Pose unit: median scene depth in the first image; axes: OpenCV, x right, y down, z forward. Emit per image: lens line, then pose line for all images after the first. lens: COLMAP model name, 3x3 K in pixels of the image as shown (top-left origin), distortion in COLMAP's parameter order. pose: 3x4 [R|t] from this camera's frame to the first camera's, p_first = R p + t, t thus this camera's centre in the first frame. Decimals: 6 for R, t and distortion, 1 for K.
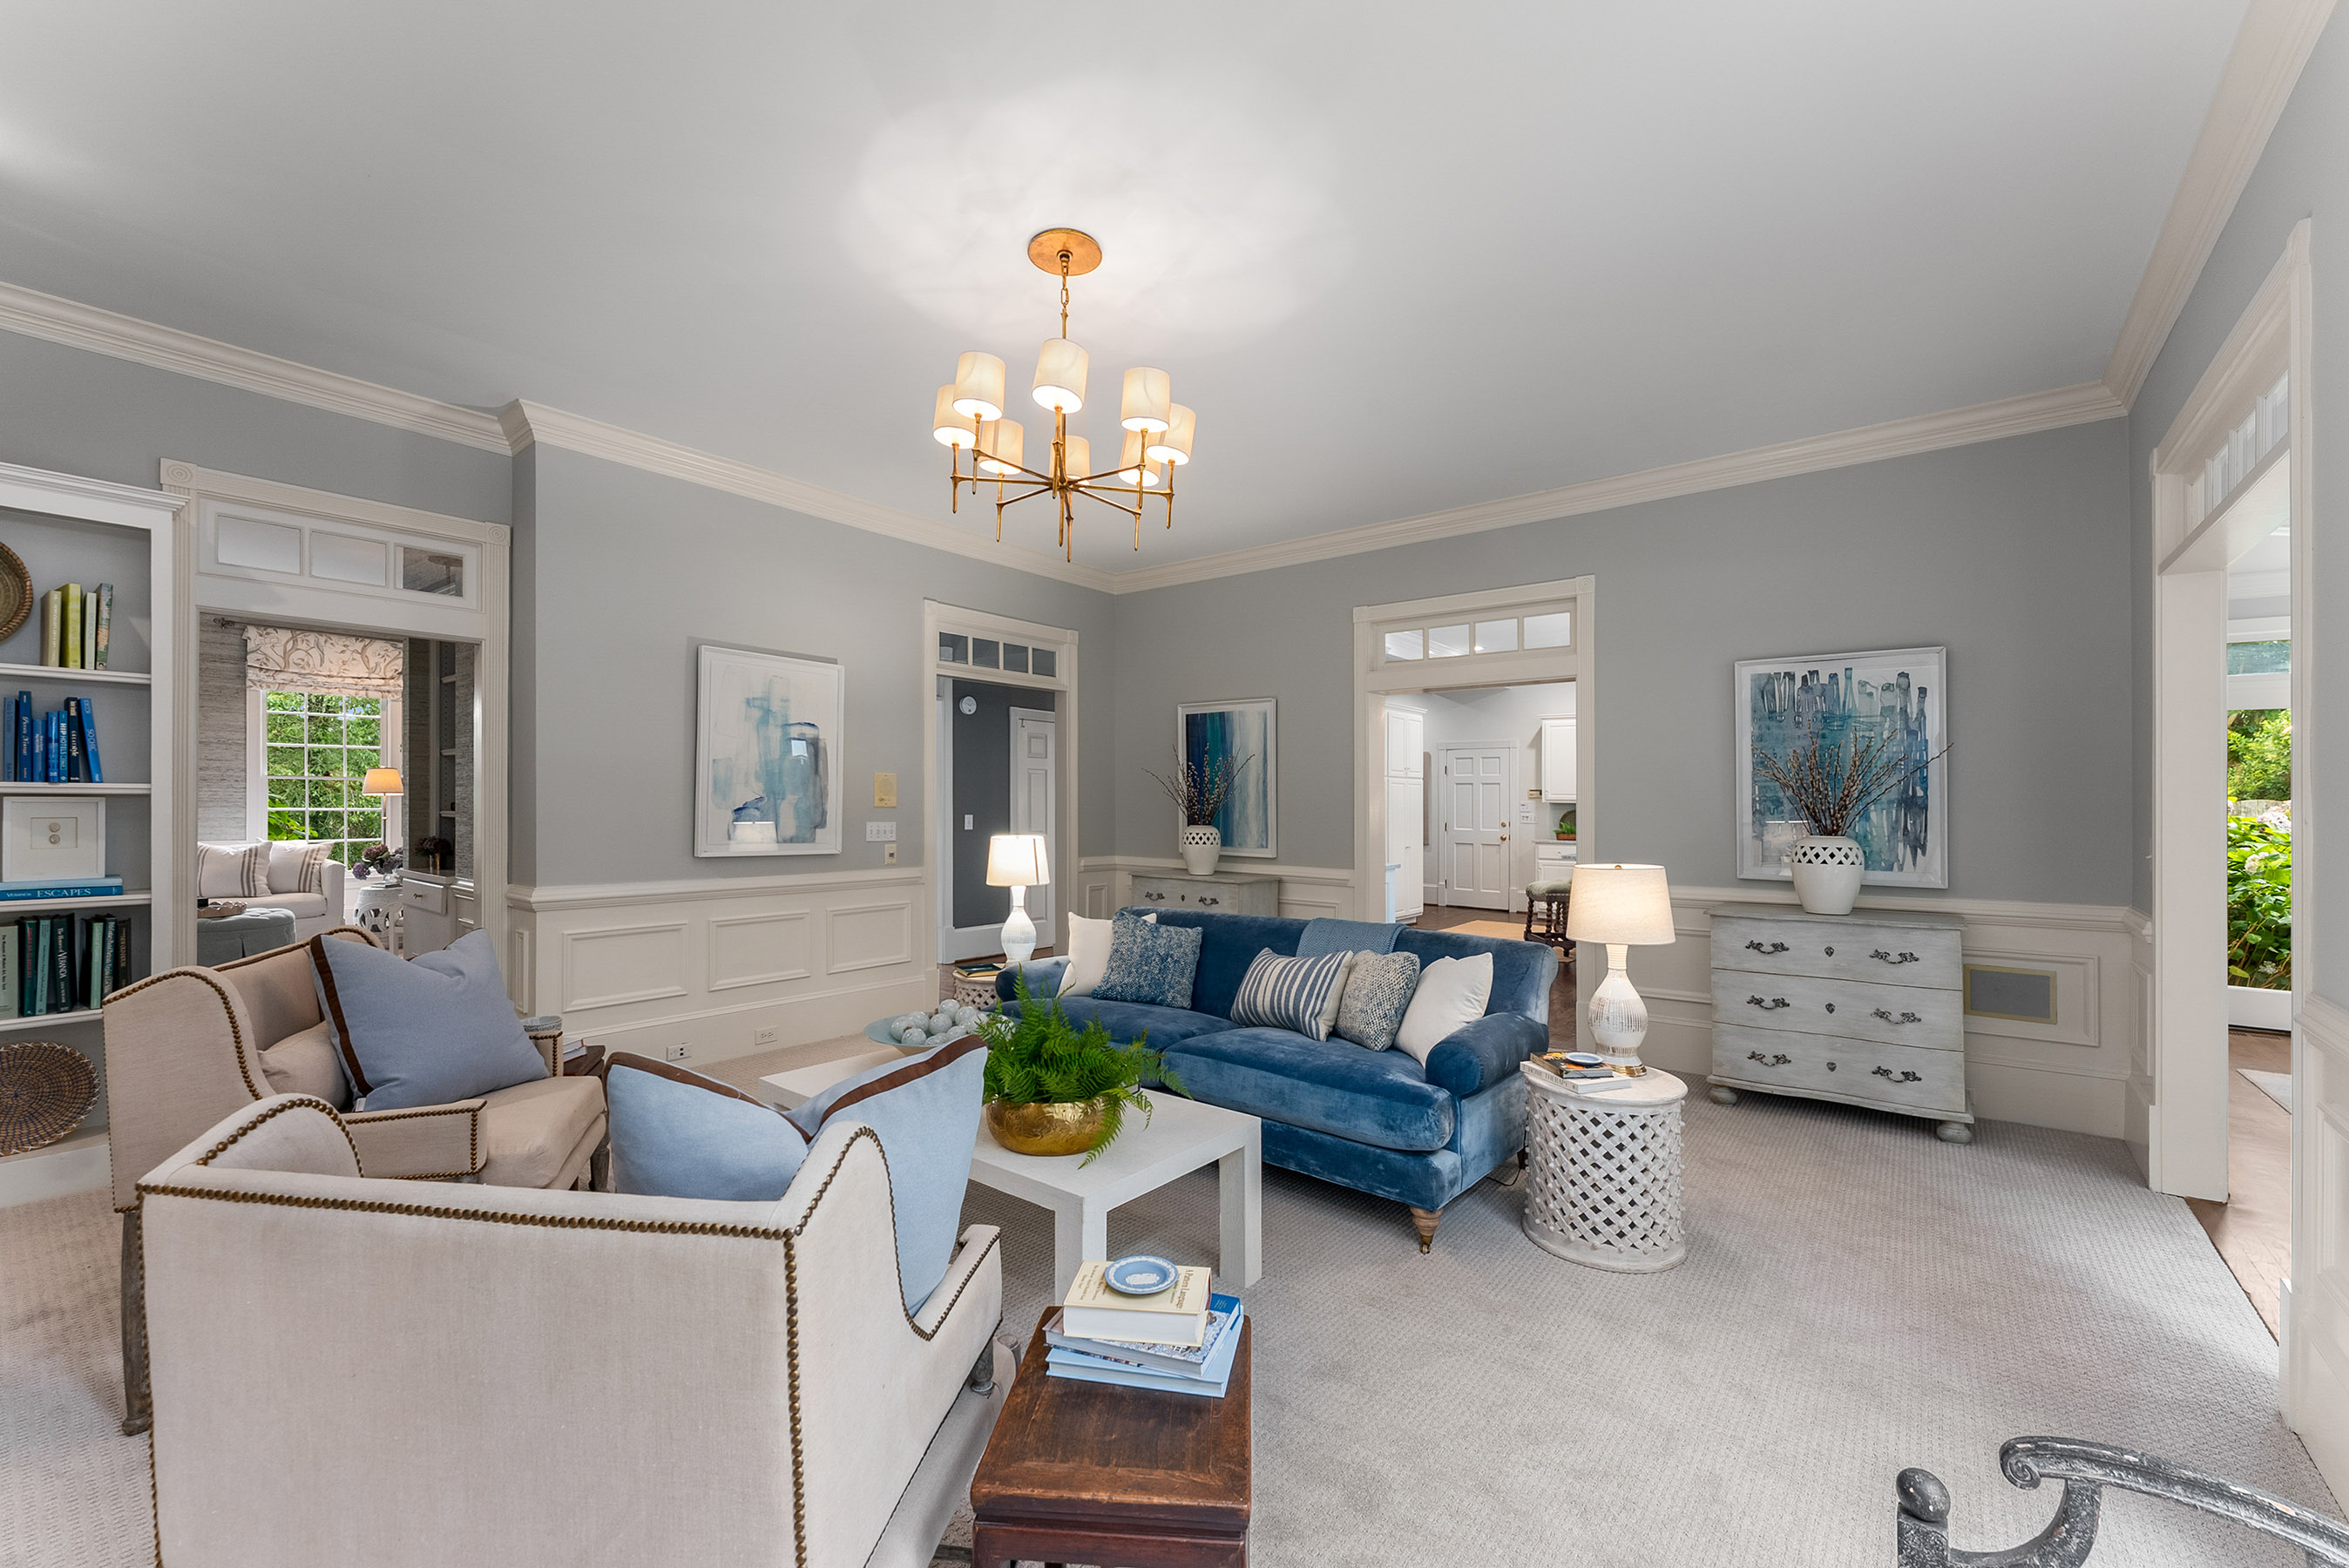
lens RADIAL K [[959.5, 0, 1168.0], [0, 959.5, 795.6], [0, 0, 1]] dist [0.002096, -0.000932]
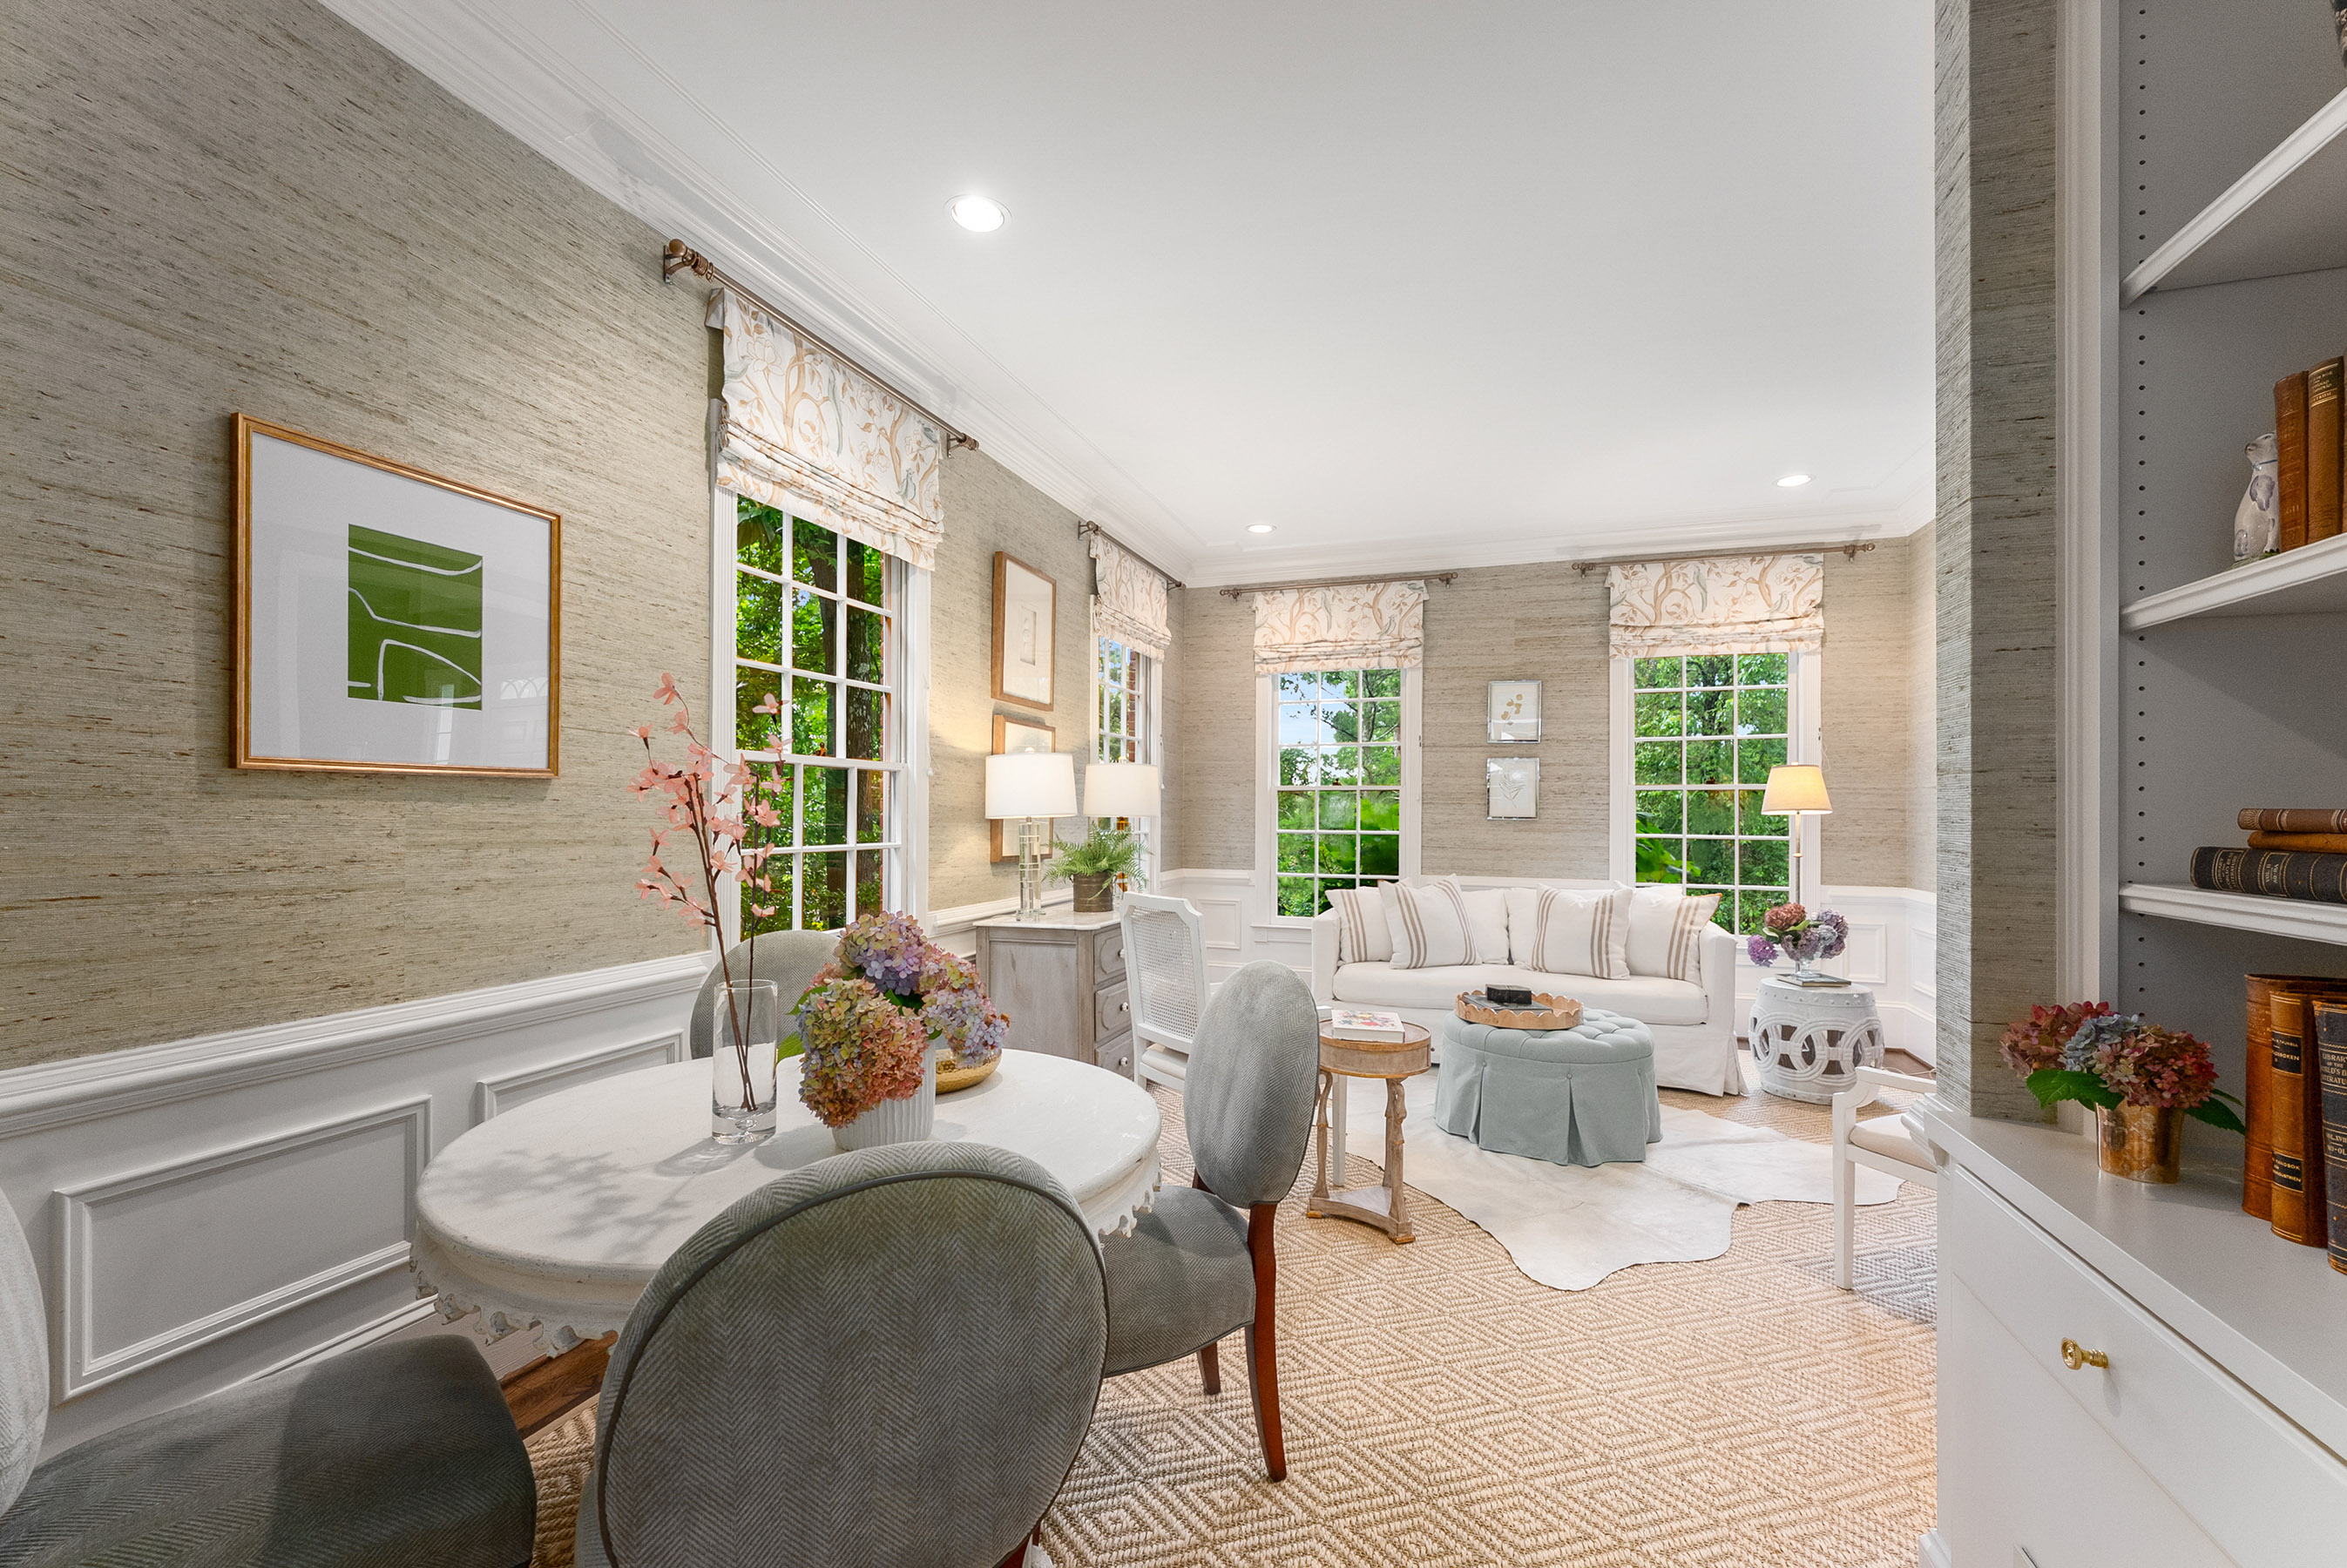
lens RADIAL K [[972.8, 0, 1169.5], [0, 972.8, 813.3], [0, 0, 1]] dist [-0.002160, -0.000305]
pose [[0.330435, -0.000548, -0.943829, -0.407017], [-0.001094, 0.999999, -0.000964, 0.000119], [0.943828, 0.001351, 0.330434, 0.473097]]
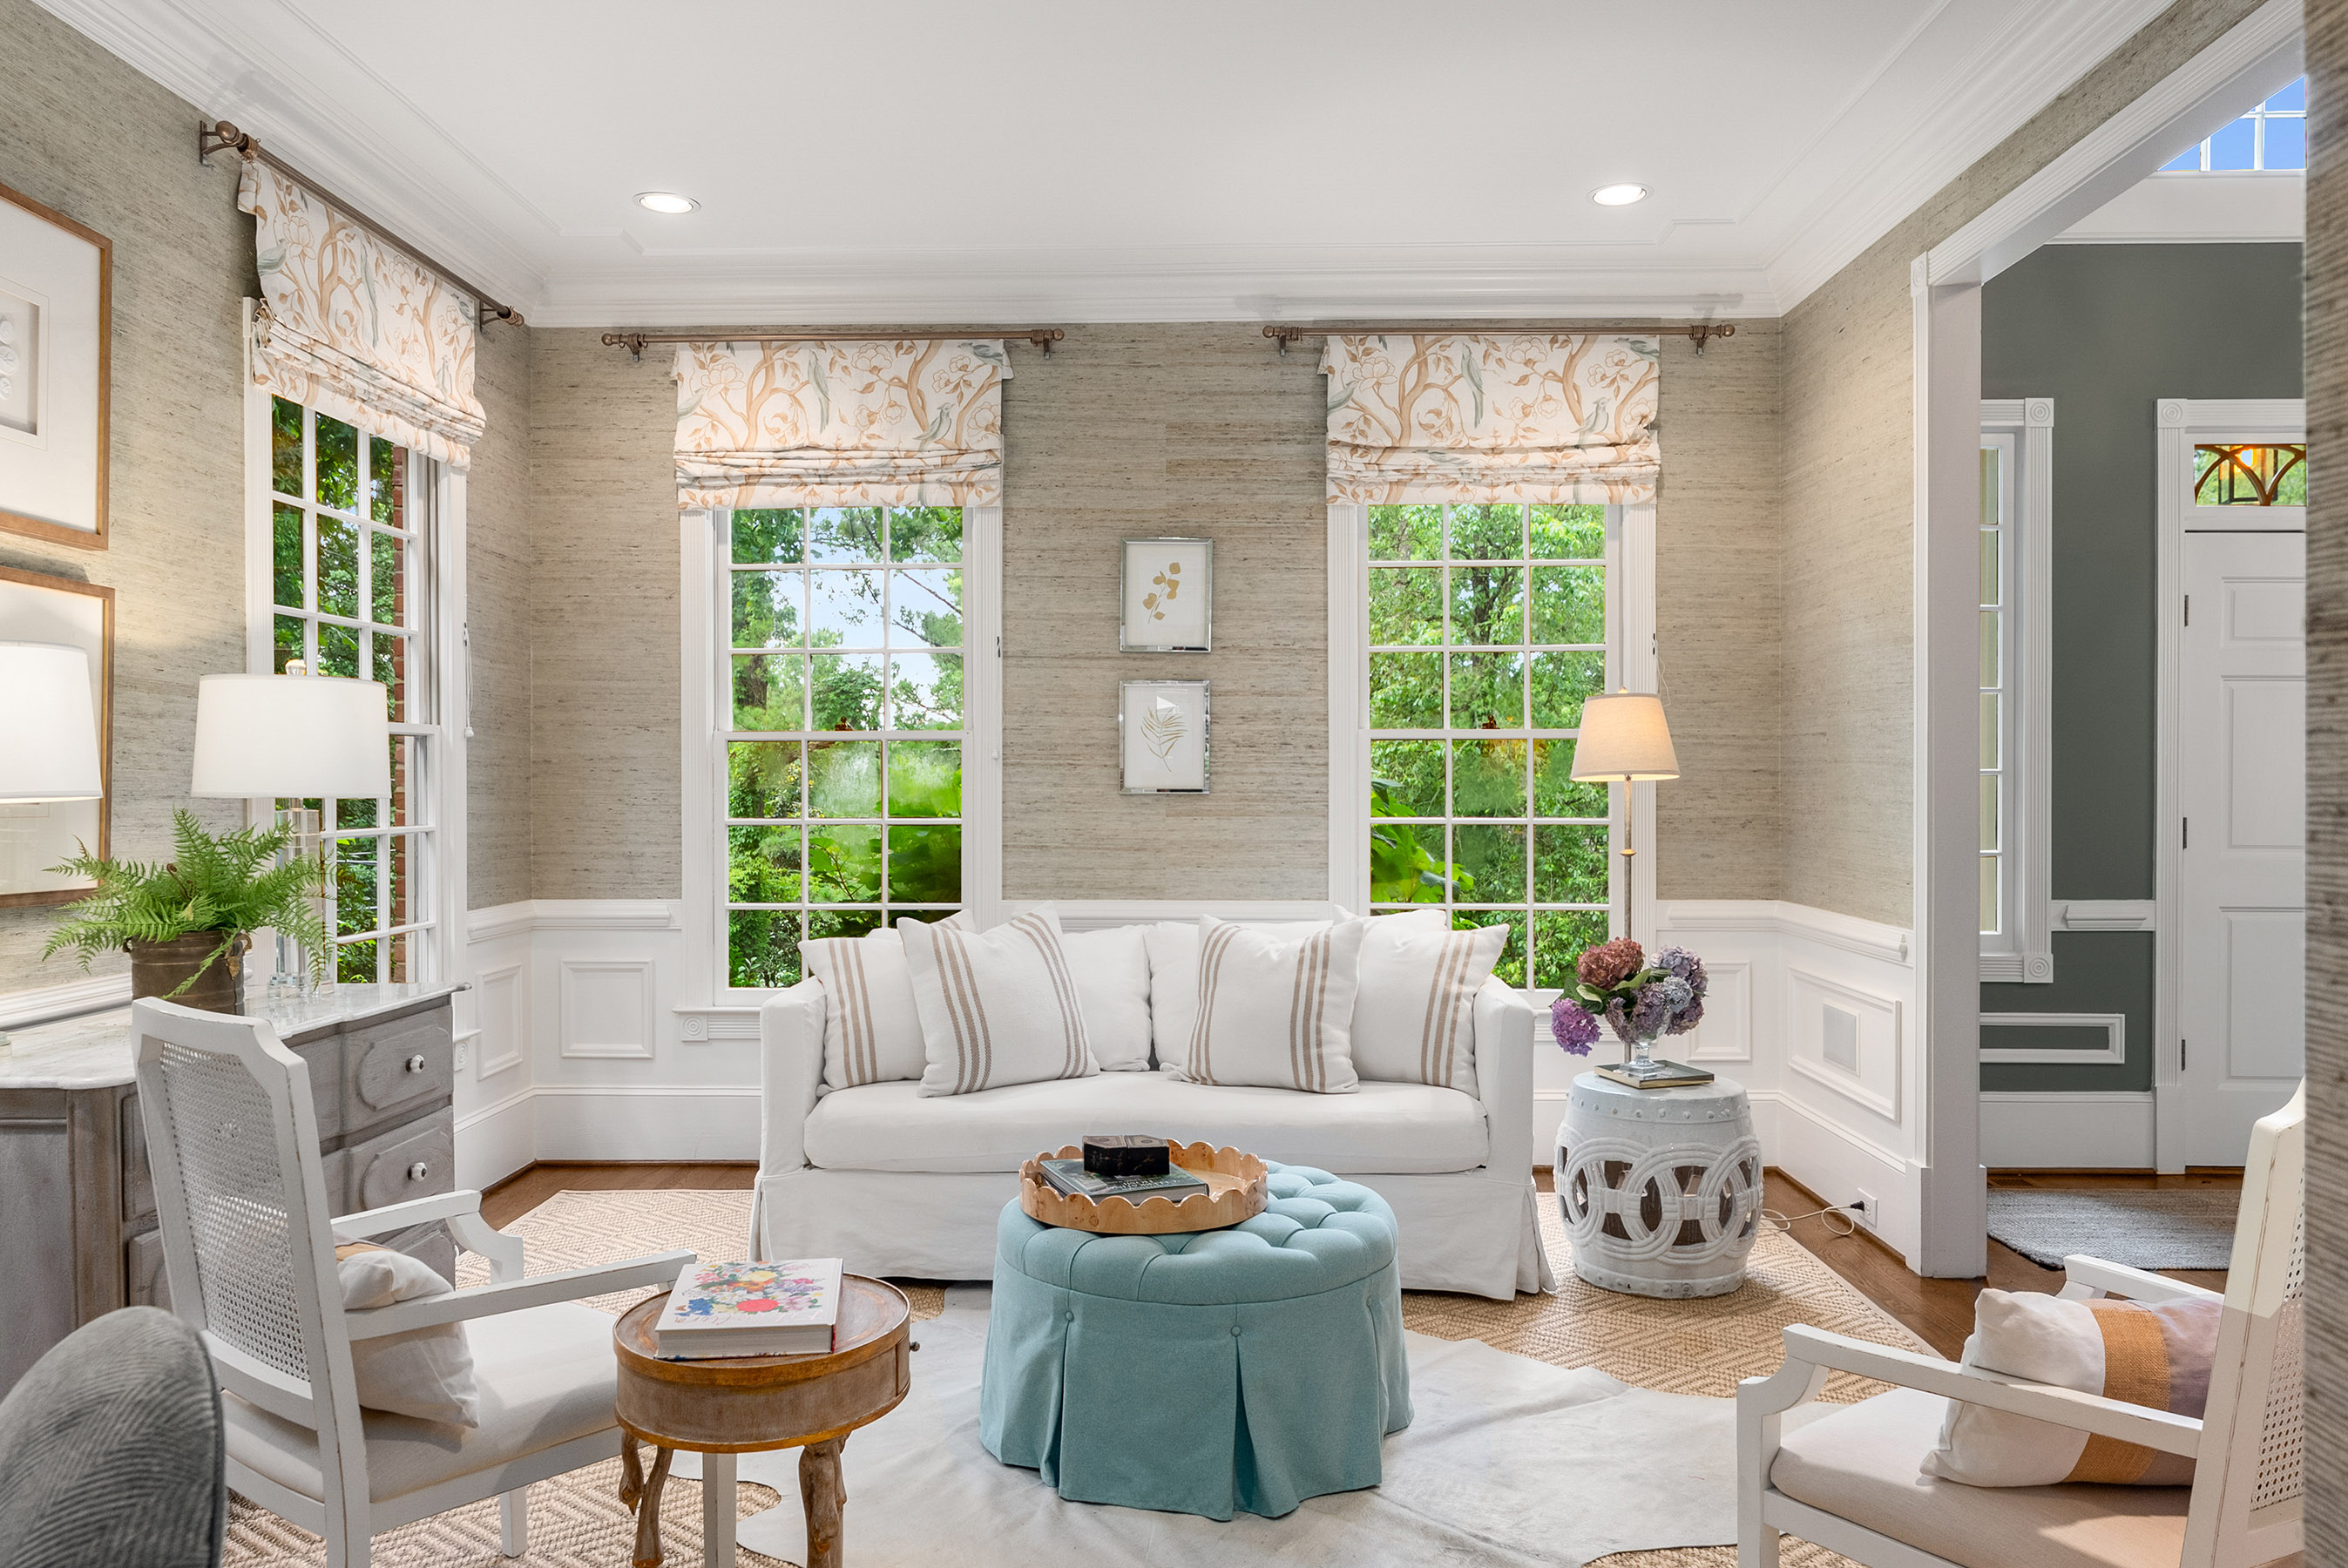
lens RADIAL K [[1576.7, 0, 1171.3], [0, 1576.7, 807.6], [0, 0, 1]] dist [0.001705, -0.001469]
pose [[0.604227, 0.008862, -0.796763, -0.495324], [0.006921, 0.999842, 0.016369, -0.001009], [0.796782, -0.015404, 0.604070, 0.569133]]
